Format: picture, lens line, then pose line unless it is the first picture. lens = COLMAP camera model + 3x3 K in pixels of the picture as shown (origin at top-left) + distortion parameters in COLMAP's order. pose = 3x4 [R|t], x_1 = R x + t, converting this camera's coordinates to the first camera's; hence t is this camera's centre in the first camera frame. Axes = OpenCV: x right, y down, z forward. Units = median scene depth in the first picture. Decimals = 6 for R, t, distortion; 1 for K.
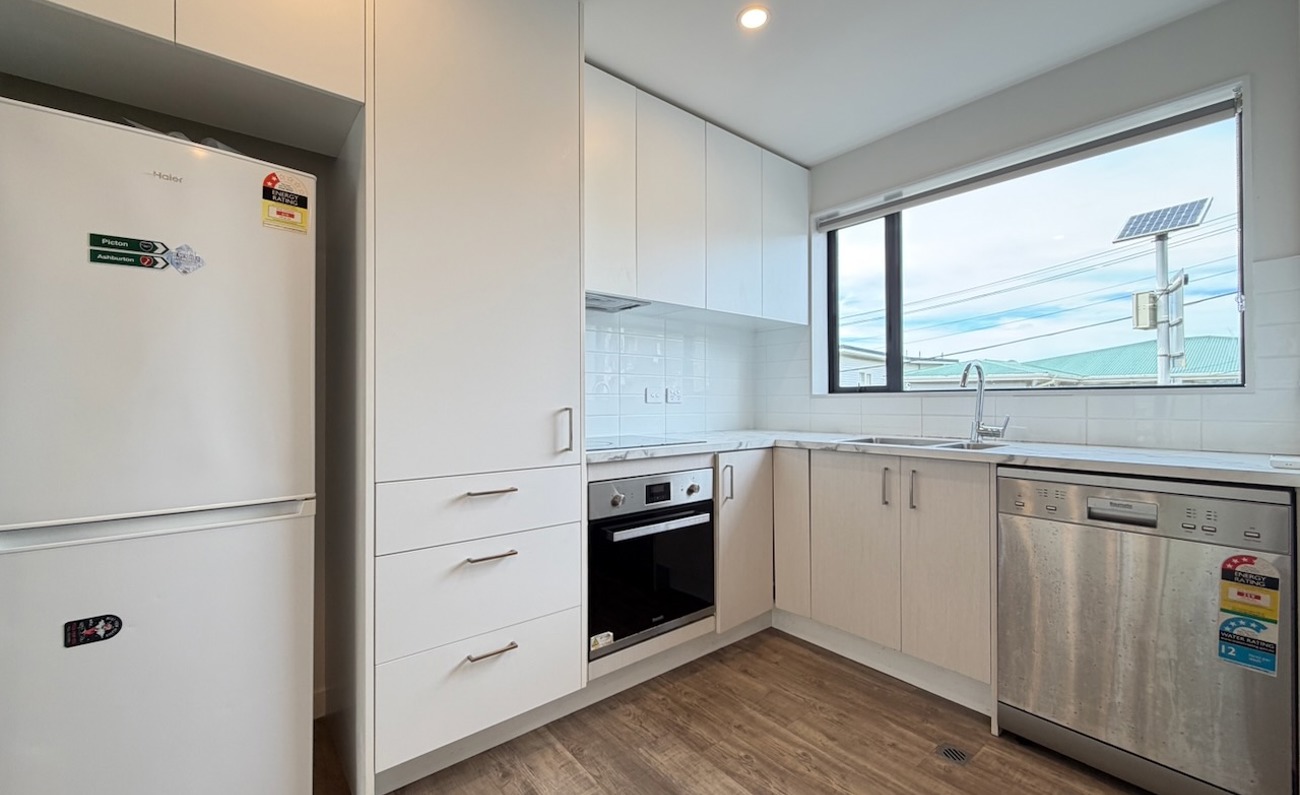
lens RADIAL K [[500.7, 0, 650.0], [0, 500.7, 397.5], [0, 0, 1]] dist [-0.008644, 0.000039]
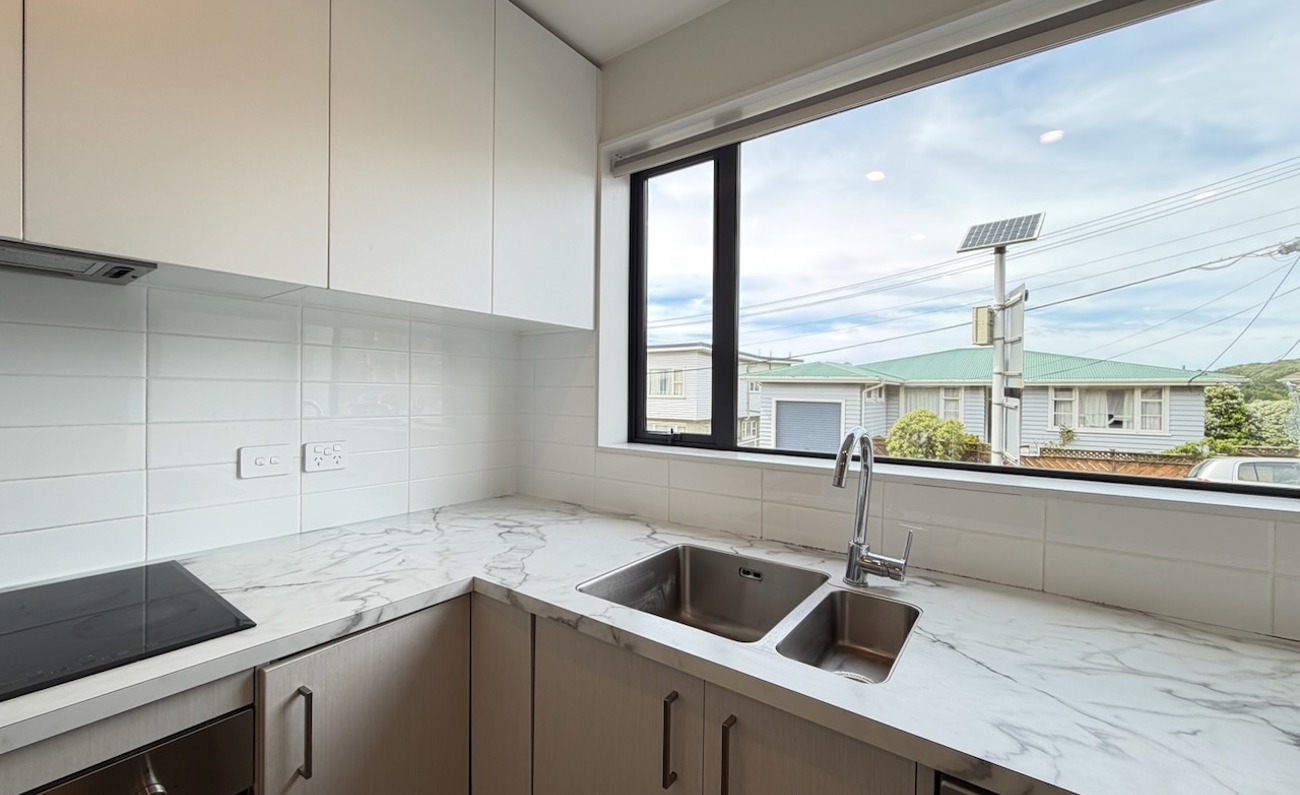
lens RADIAL K [[500.7, 0, 650.0], [0, 500.7, 397.5], [0, 0, 1]] dist [-0.008644, 0.000039]
pose [[0.966541, 0.010855, 0.256282, 0.138654], [-0.015500, 0.999750, 0.016111, -0.044919], [-0.256043, -0.019544, 0.966468, 0.246644]]
